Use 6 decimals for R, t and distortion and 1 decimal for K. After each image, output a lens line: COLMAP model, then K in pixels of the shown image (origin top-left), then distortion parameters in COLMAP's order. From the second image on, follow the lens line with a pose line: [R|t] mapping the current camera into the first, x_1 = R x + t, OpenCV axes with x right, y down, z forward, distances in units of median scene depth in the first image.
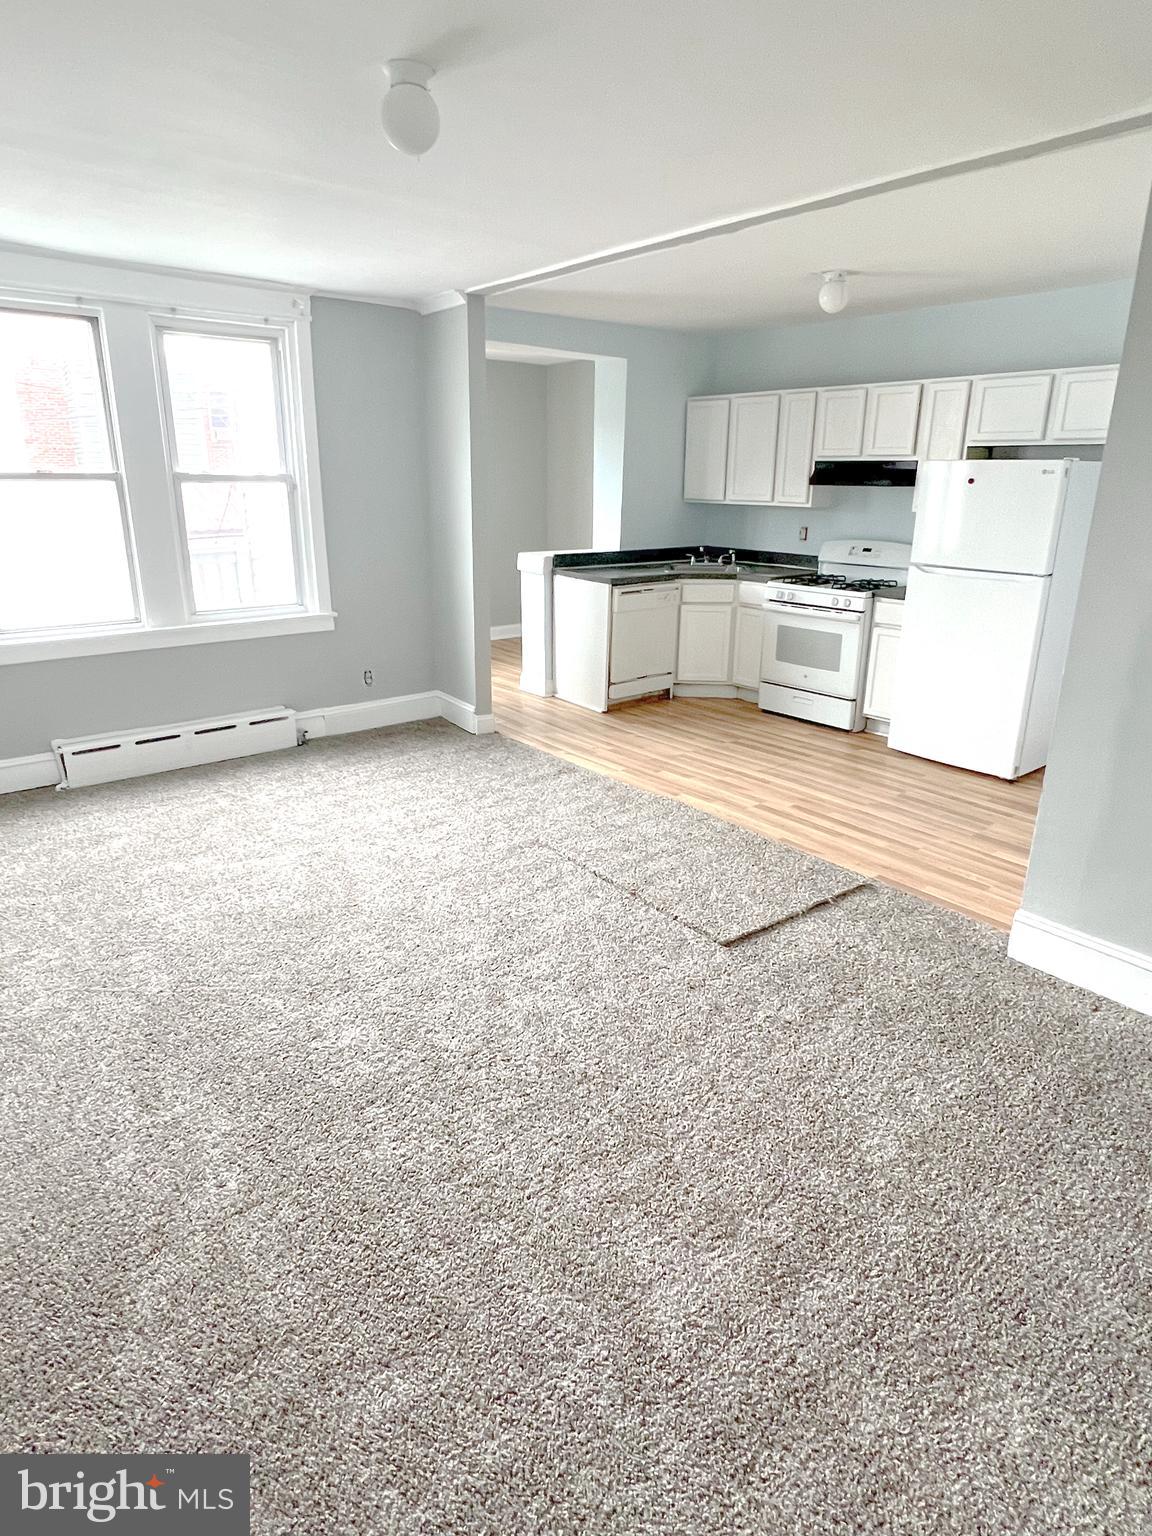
lens RADIAL K [[870.6, 0, 579.4], [0, 870.6, 765.0], [0, 0, 1]] dist [-0.003898, 0.001052]
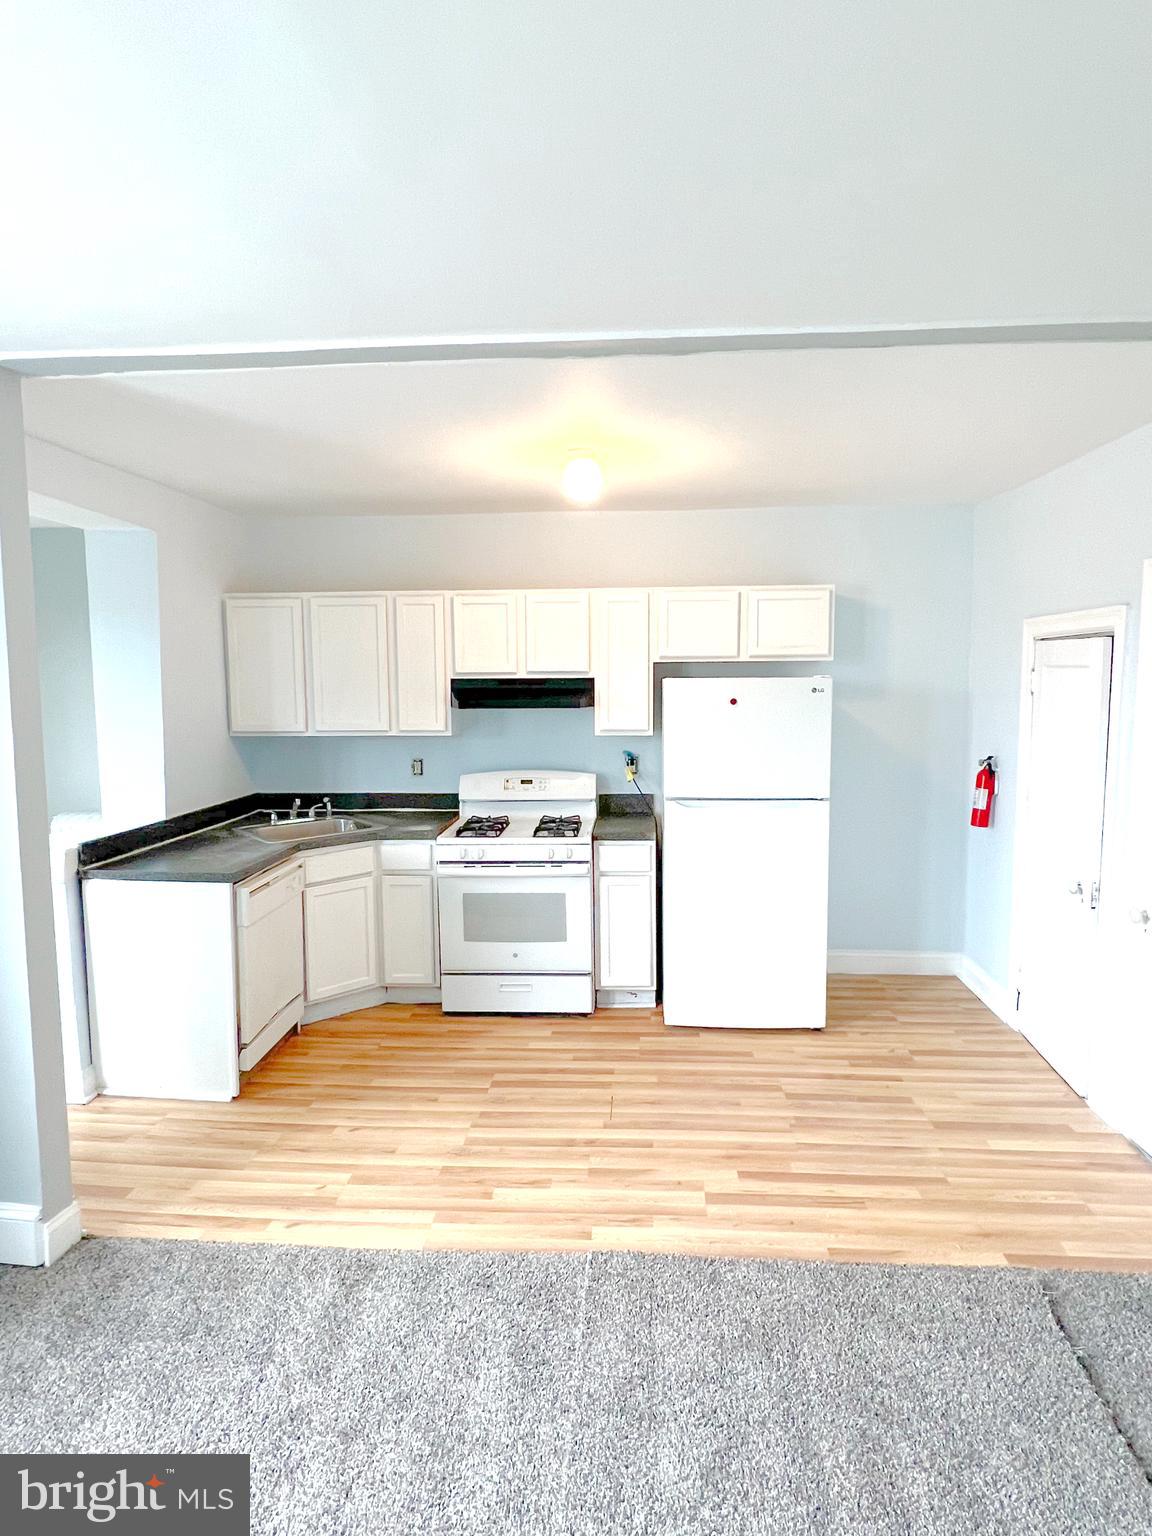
lens RADIAL K [[870.6, 0, 583.3], [0, 870.6, 758.5], [0, 0, 1]] dist [-0.003898, 0.001052]
pose [[0.684978, -0.083083, 0.723811, -0.277541], [0.245116, 0.961842, -0.121561, -0.197580], [-0.686093, 0.260684, 0.679206, 0.514018]]
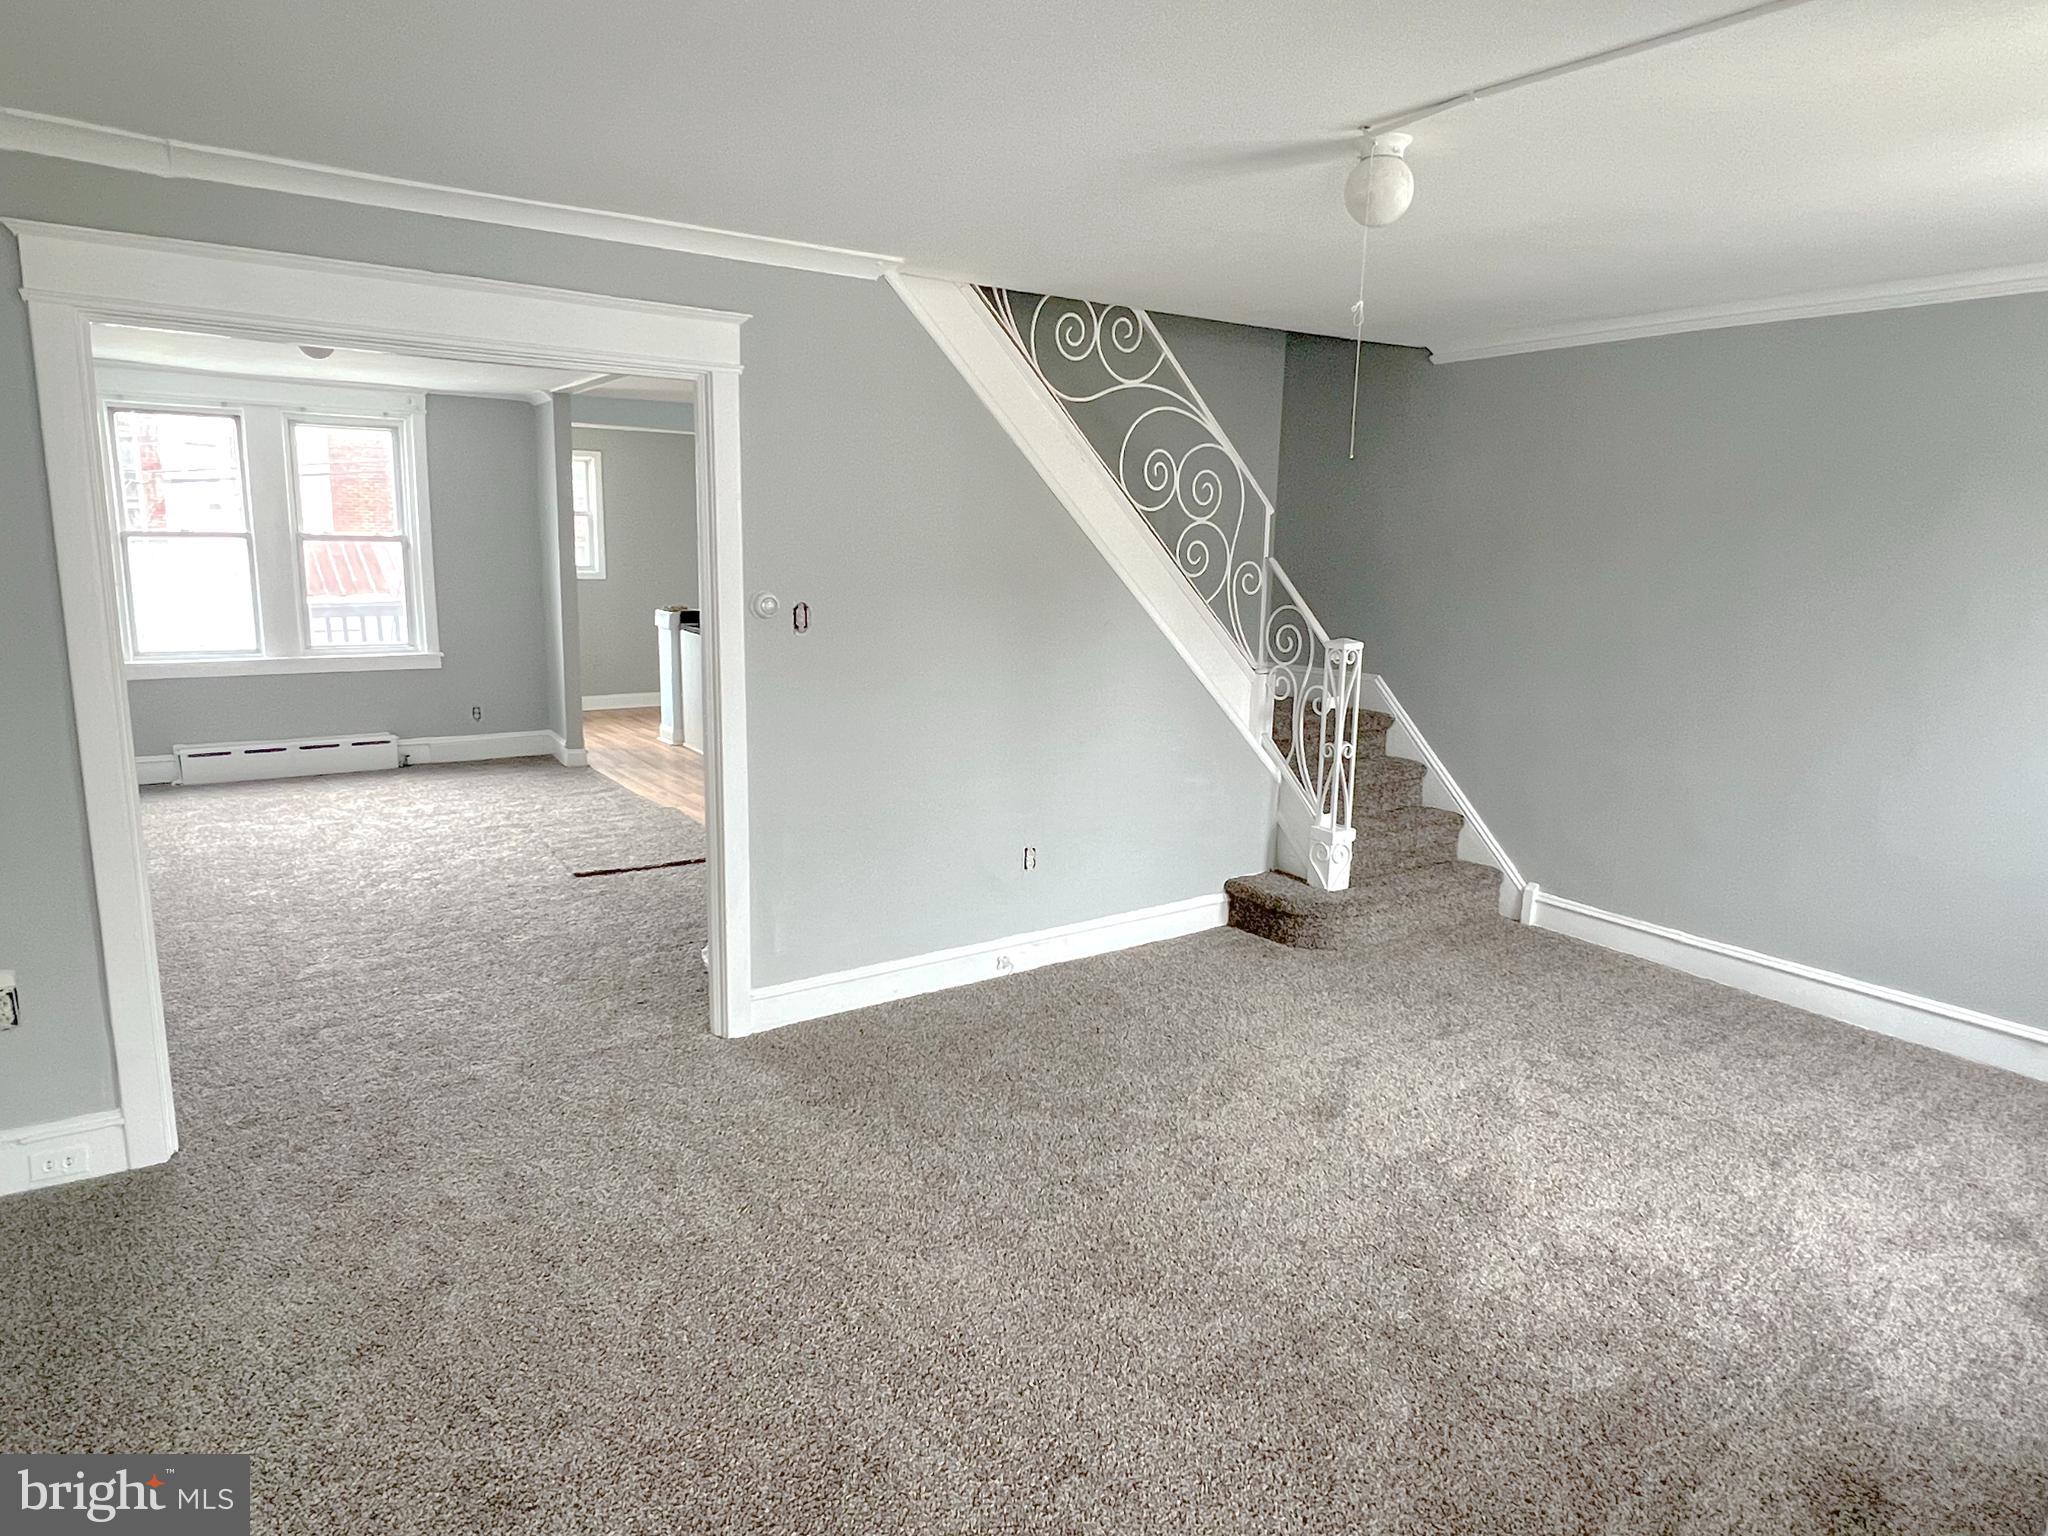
lens RADIAL K [[1238.4, 0, 1025.3], [0, 1238.4, 773.4], [0, 0, 1]] dist [-0.000898, -0.000412]
pose [[0.996805, 0.027466, -0.075000, 0.680241], [-0.037381, 0.990251, -0.134183, 0.190685], [0.070583, 0.136558, 0.988114, -0.590576]]
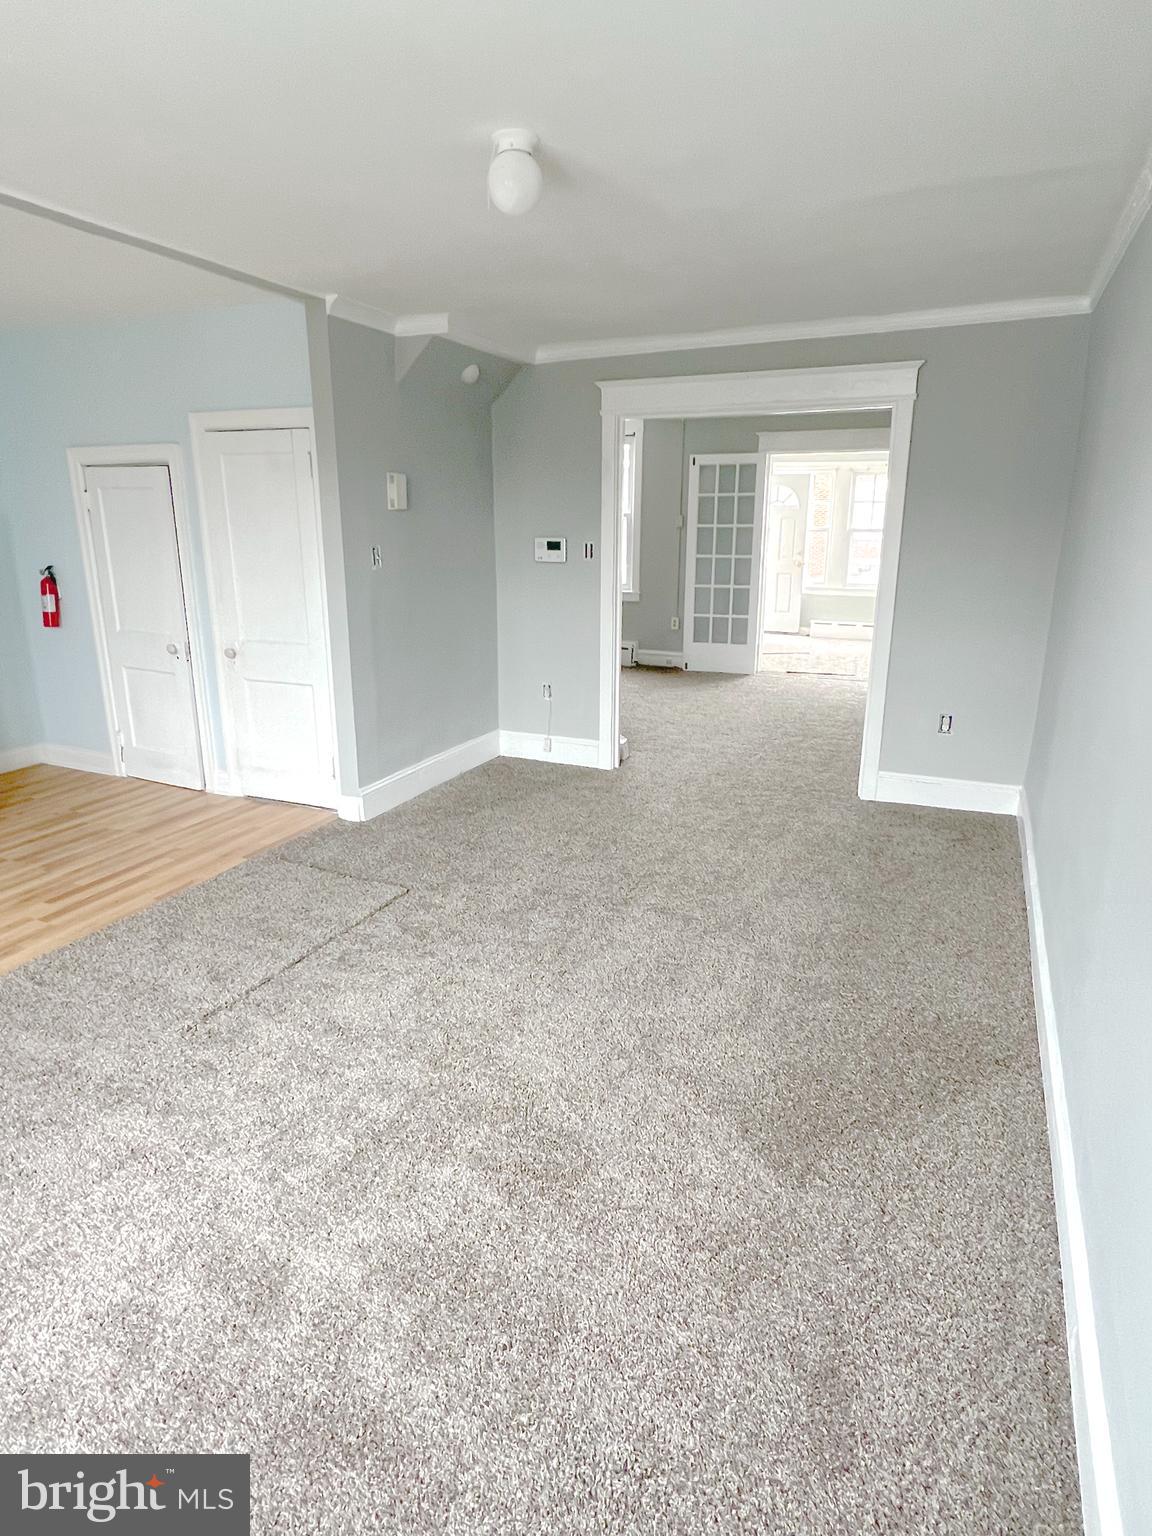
lens RADIAL K [[870.6, 0, 579.7], [0, 870.6, 763.9], [0, 0, 1]] dist [-0.003898, 0.001052]
pose [[-0.452847, -0.256384, 0.853930, -0.623918], [0.276398, 0.870210, 0.407847, -0.252274], [-0.847664, 0.420717, -0.323208, 0.737452]]
